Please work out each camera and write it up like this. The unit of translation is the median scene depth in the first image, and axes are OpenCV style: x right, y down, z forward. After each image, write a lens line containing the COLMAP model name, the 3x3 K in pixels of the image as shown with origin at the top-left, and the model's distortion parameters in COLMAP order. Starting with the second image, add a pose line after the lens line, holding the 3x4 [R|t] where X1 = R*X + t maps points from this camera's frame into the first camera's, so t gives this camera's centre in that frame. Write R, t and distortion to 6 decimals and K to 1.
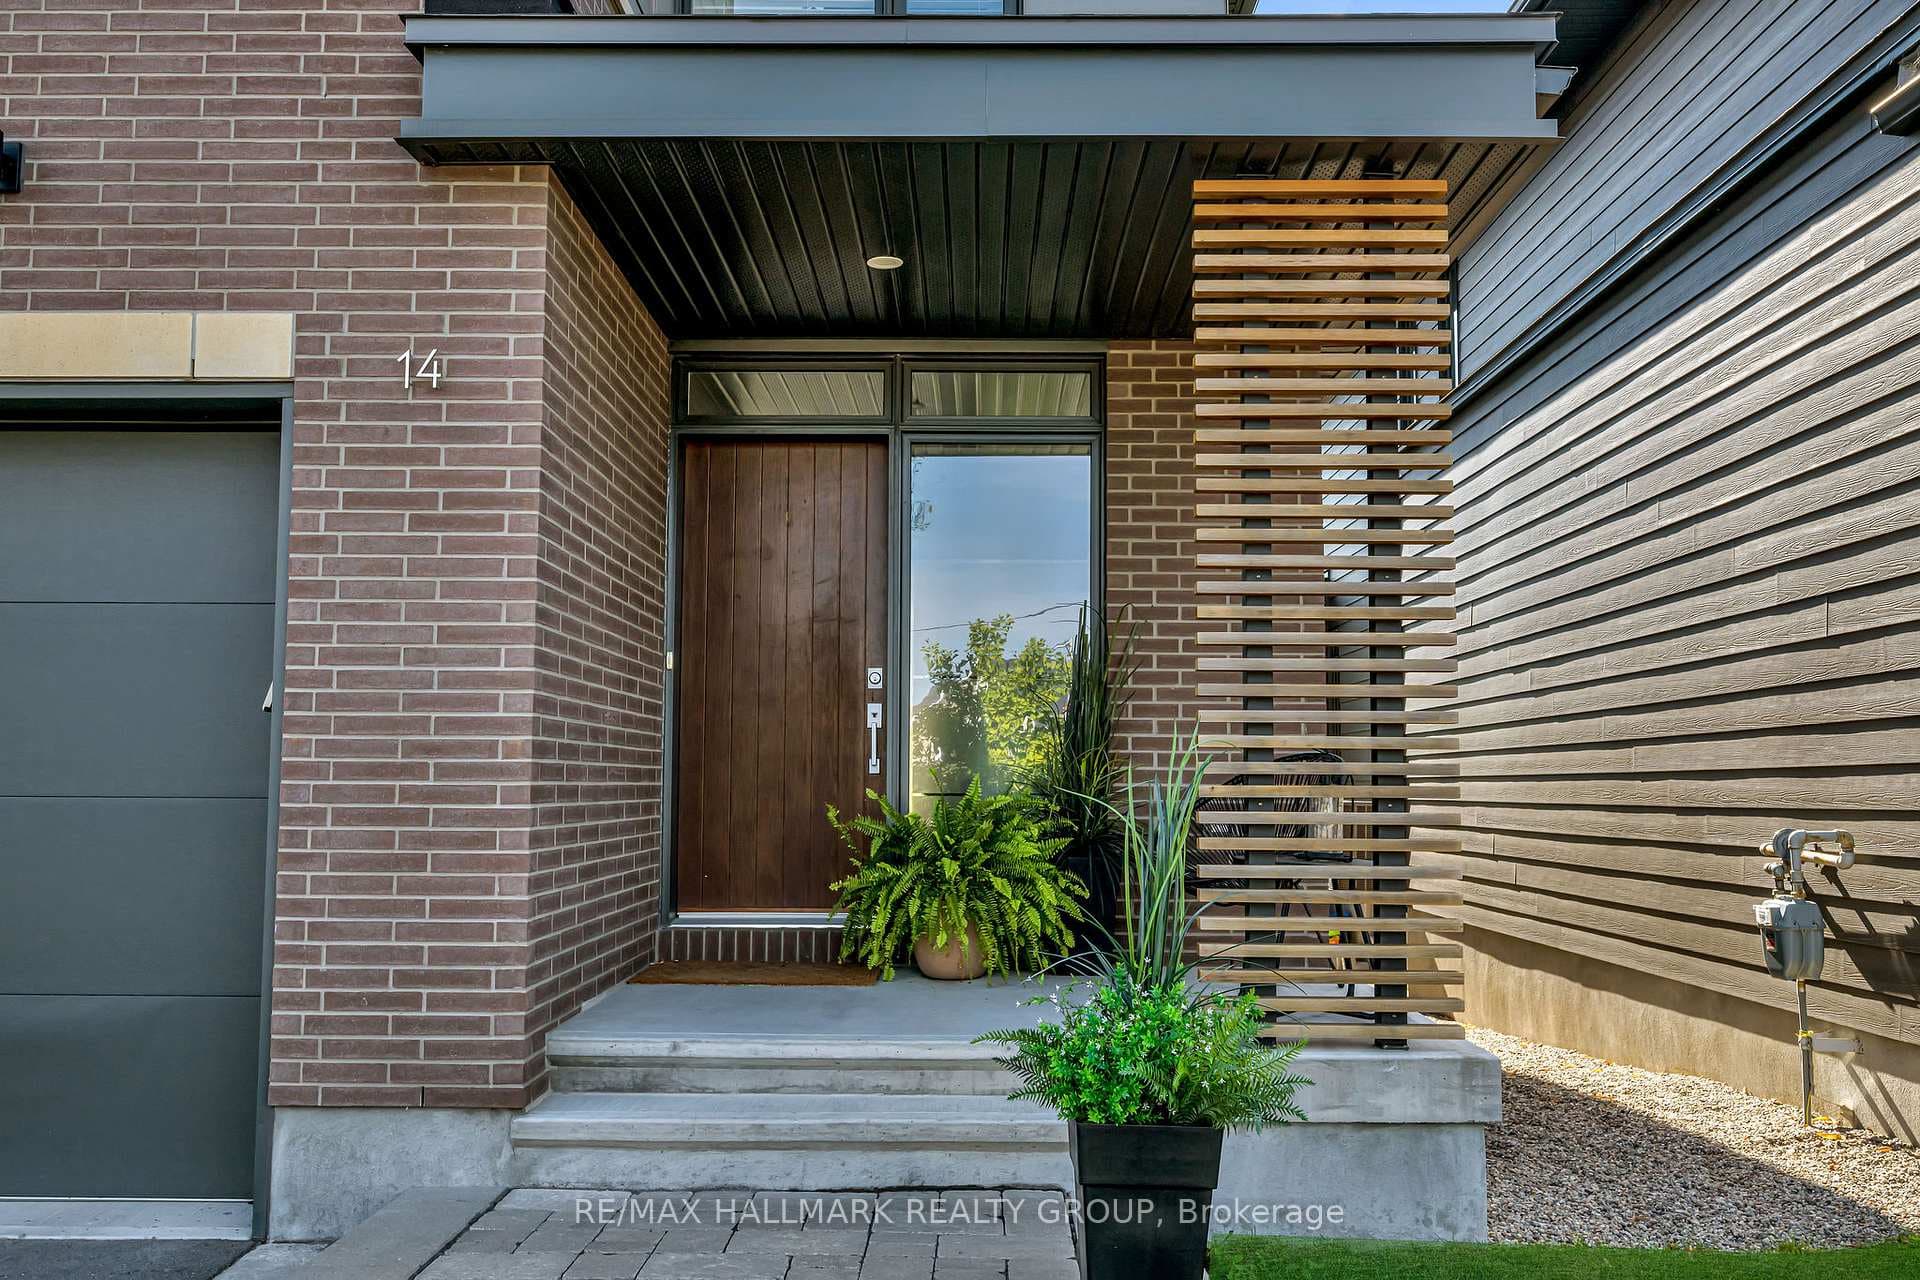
lens RADIAL K [[1657.7, 0, 961.8], [0, 1657.7, 644.8], [0, 0, 1]] dist [0.001676, -0.006009]
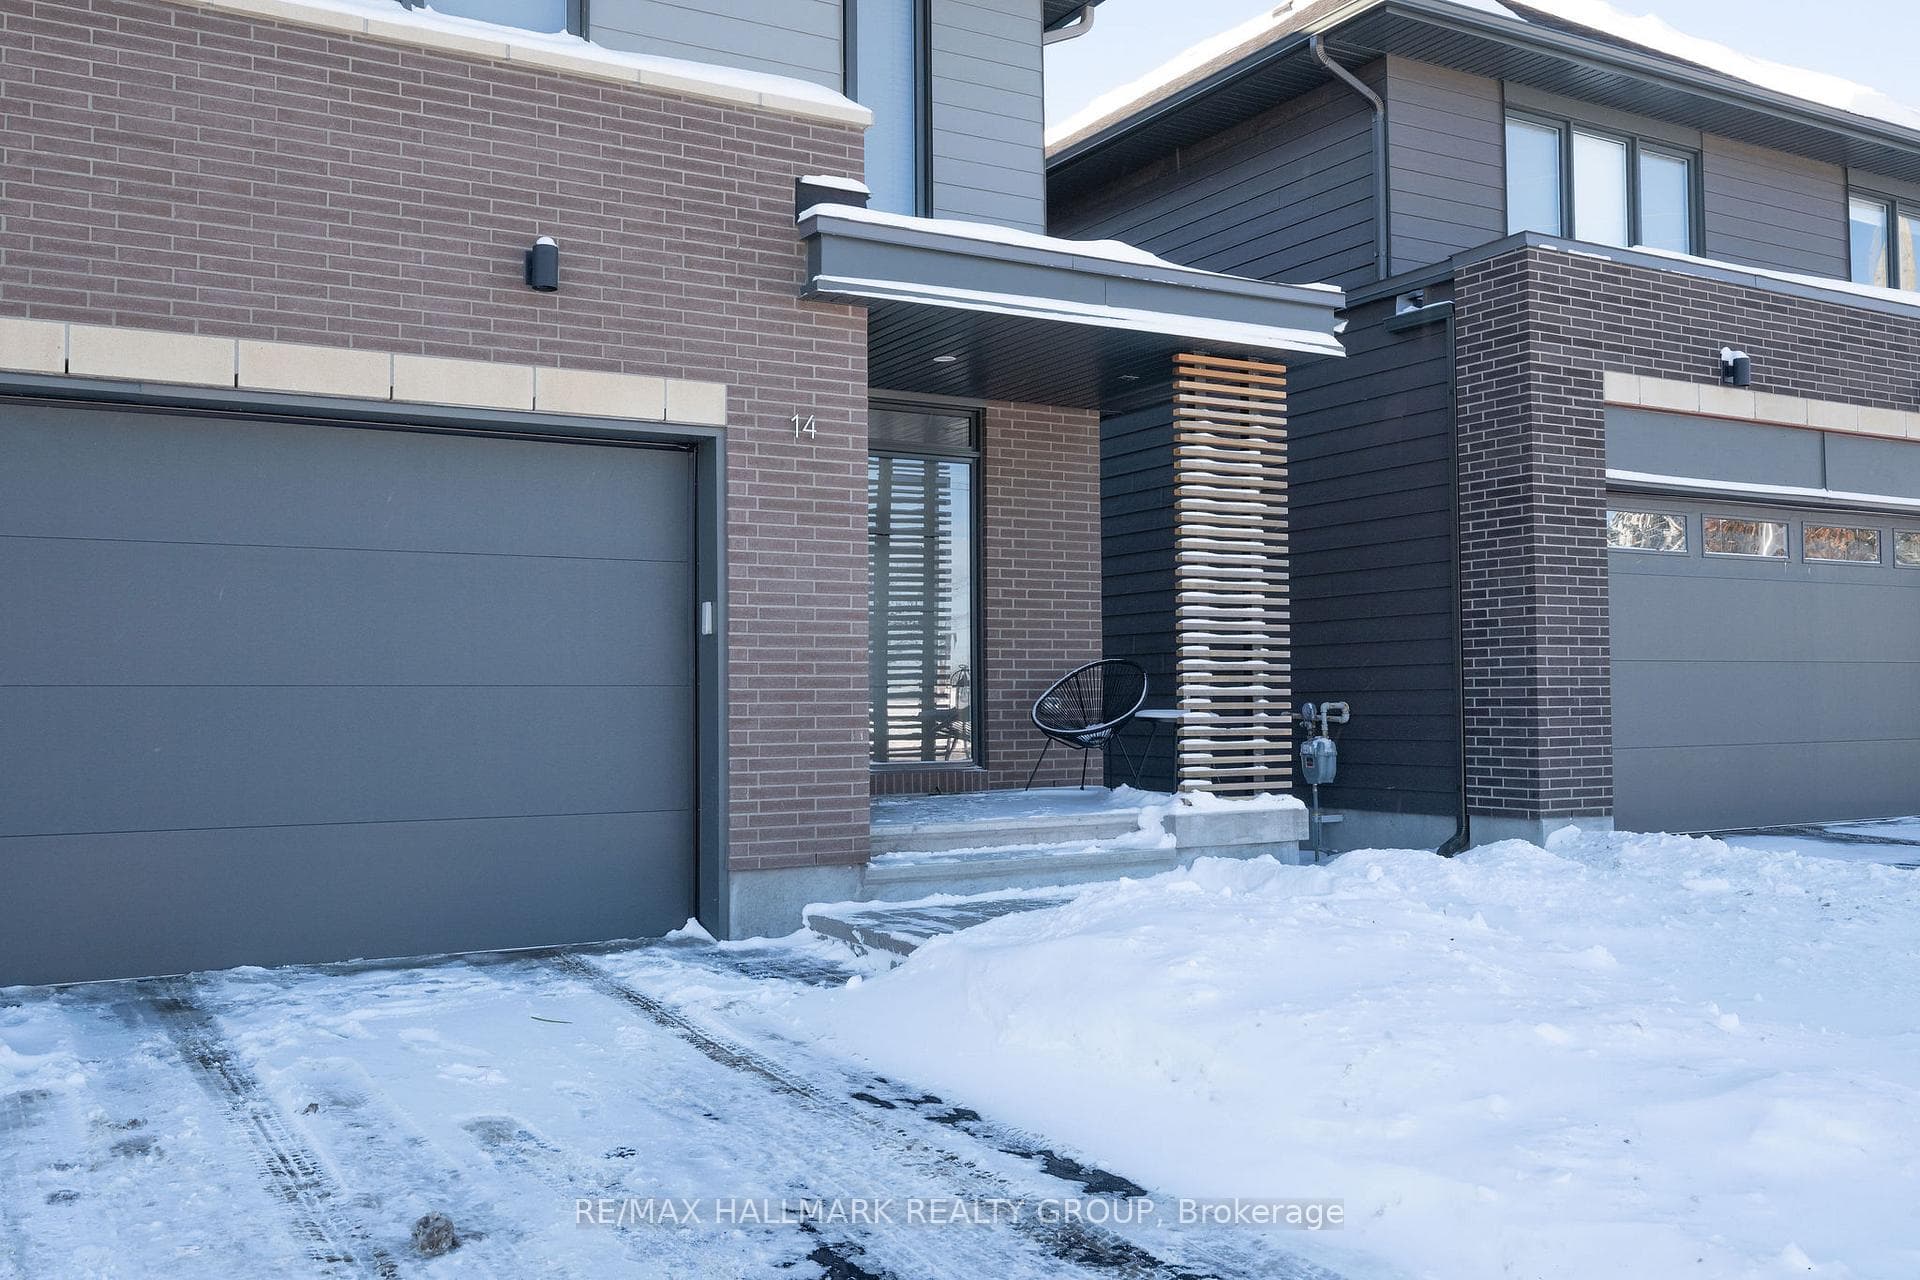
lens RADIAL K [[1657.7, 0, 957.6], [0, 1657.7, 638.4], [0, 0, 1]] dist [0.001676, -0.006009]
pose [[0.868680, 0.007363, 0.495318, -1.013528], [-0.030749, 0.998763, 0.039080, -0.024382], [-0.494418, -0.049179, 0.867832, -0.522251]]
